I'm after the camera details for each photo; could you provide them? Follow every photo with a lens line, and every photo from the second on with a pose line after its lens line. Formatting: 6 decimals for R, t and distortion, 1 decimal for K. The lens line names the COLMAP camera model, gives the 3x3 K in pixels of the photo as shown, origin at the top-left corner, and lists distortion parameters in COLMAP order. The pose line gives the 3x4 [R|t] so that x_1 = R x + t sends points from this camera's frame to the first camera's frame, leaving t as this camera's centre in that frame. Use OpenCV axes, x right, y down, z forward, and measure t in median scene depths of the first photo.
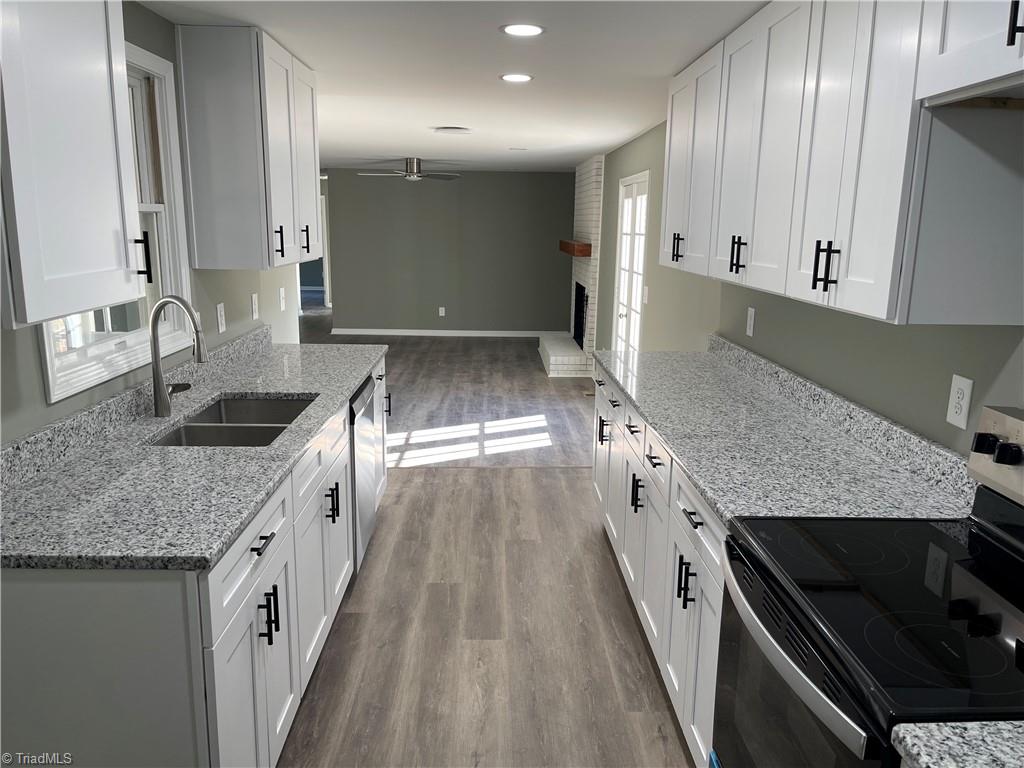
lens RADIAL K [[772.1, 0, 512.4], [0, 772.1, 382.0], [0, 0, 1]] dist [0.043226, -0.035680]
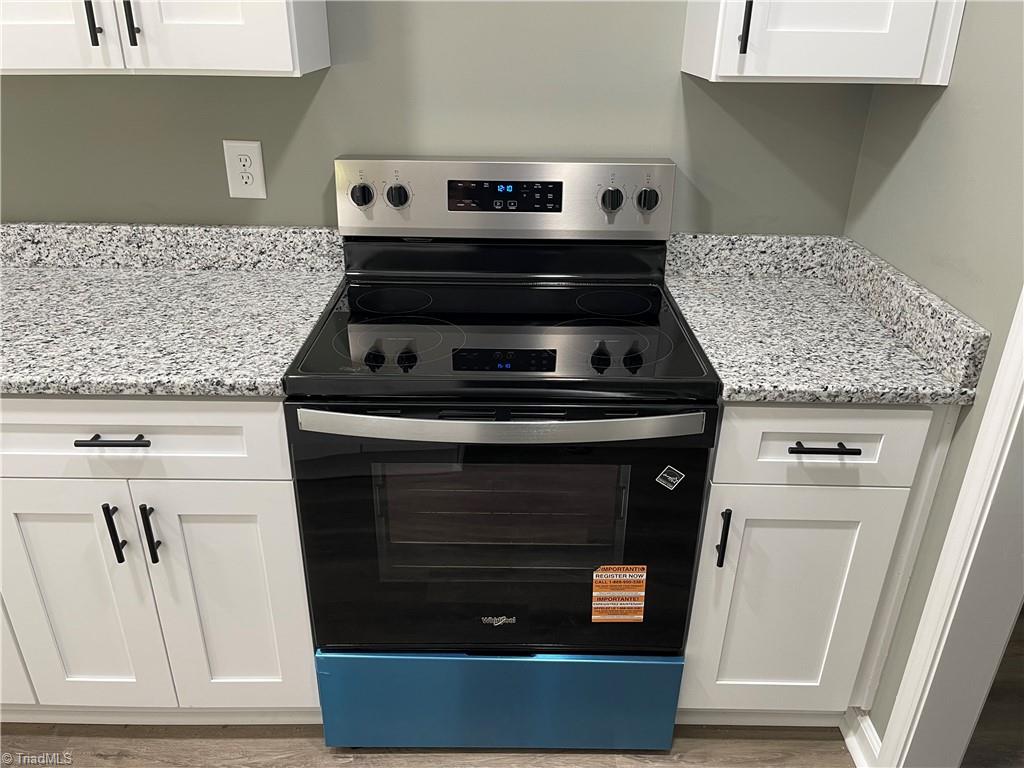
lens RADIAL K [[772.1, 0, 510.7], [0, 772.1, 382.4], [0, 0, 1]] dist [0.043226, -0.035680]
pose [[0.028154, -0.442661, 0.896247, -0.310232], [0.189545, 0.882700, 0.430016, -0.080621], [-0.981468, 0.157773, 0.108755, 0.597967]]
